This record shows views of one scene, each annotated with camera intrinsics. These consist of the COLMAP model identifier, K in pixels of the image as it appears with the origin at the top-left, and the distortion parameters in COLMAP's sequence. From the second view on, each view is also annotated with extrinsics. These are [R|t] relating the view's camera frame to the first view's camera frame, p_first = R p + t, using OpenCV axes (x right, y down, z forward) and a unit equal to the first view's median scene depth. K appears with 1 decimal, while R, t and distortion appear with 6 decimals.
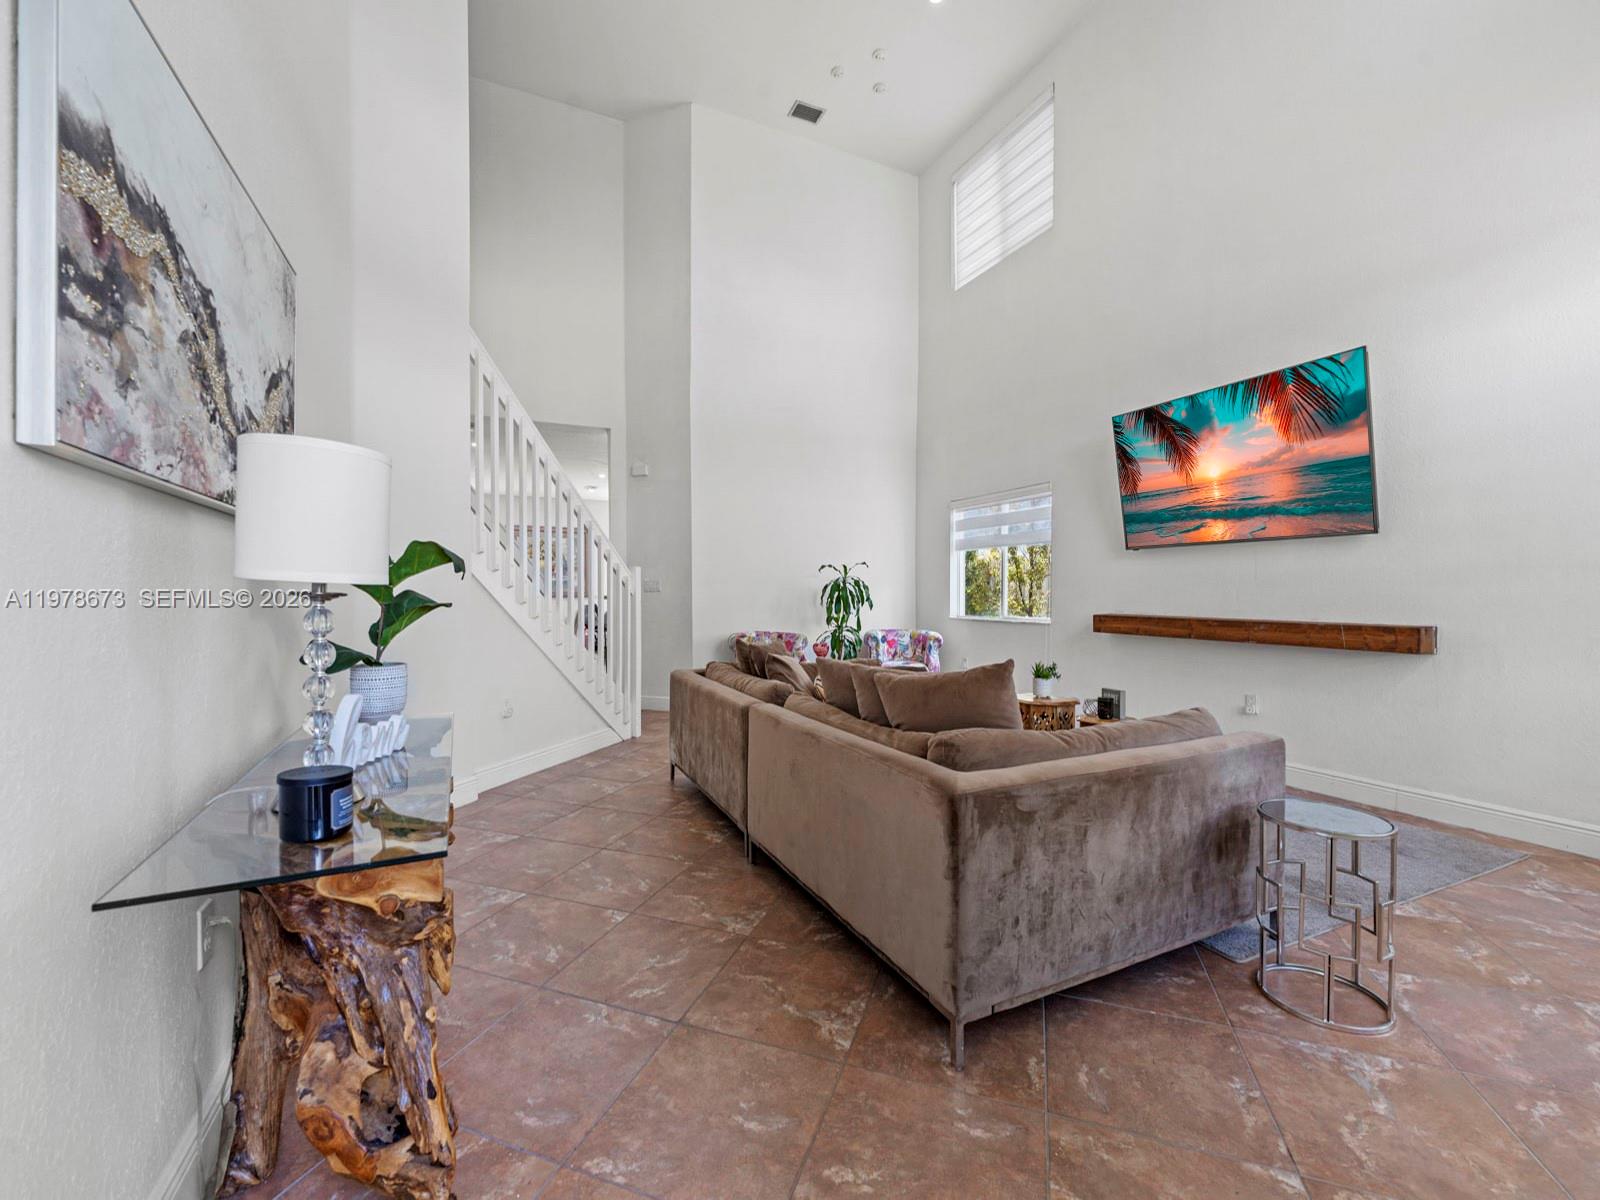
lens RADIAL K [[654.3, 0, 803.1], [0, 654.3, 606.9], [0, 0, 1]] dist [-0.003074, 0.000259]
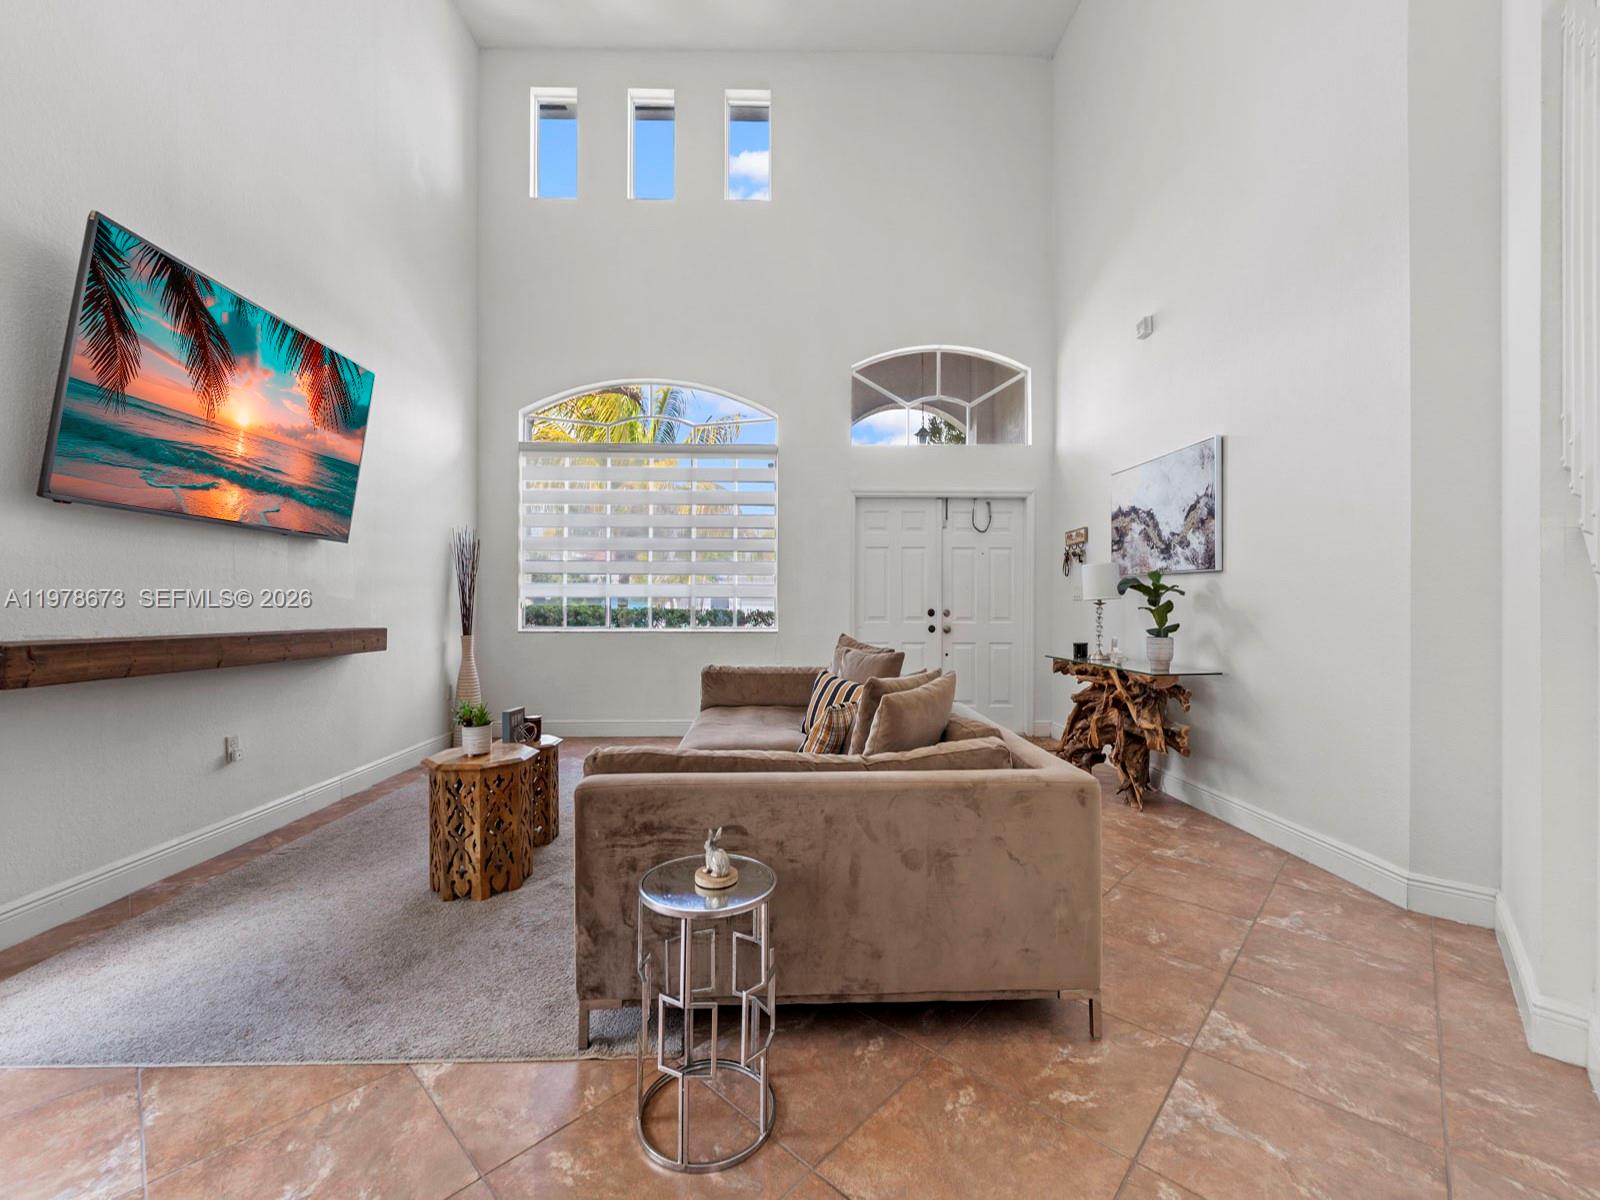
lens RADIAL K [[654.3, 0, 805.5], [0, 654.3, 599.7], [0, 0, 1]] dist [-0.003074, 0.000259]
pose [[-0.846454, 0.011508, 0.532338, -0.297472], [0.001163, 0.999804, -0.019764, 0.010095], [-0.532461, -0.016110, -0.846301, 1.339701]]
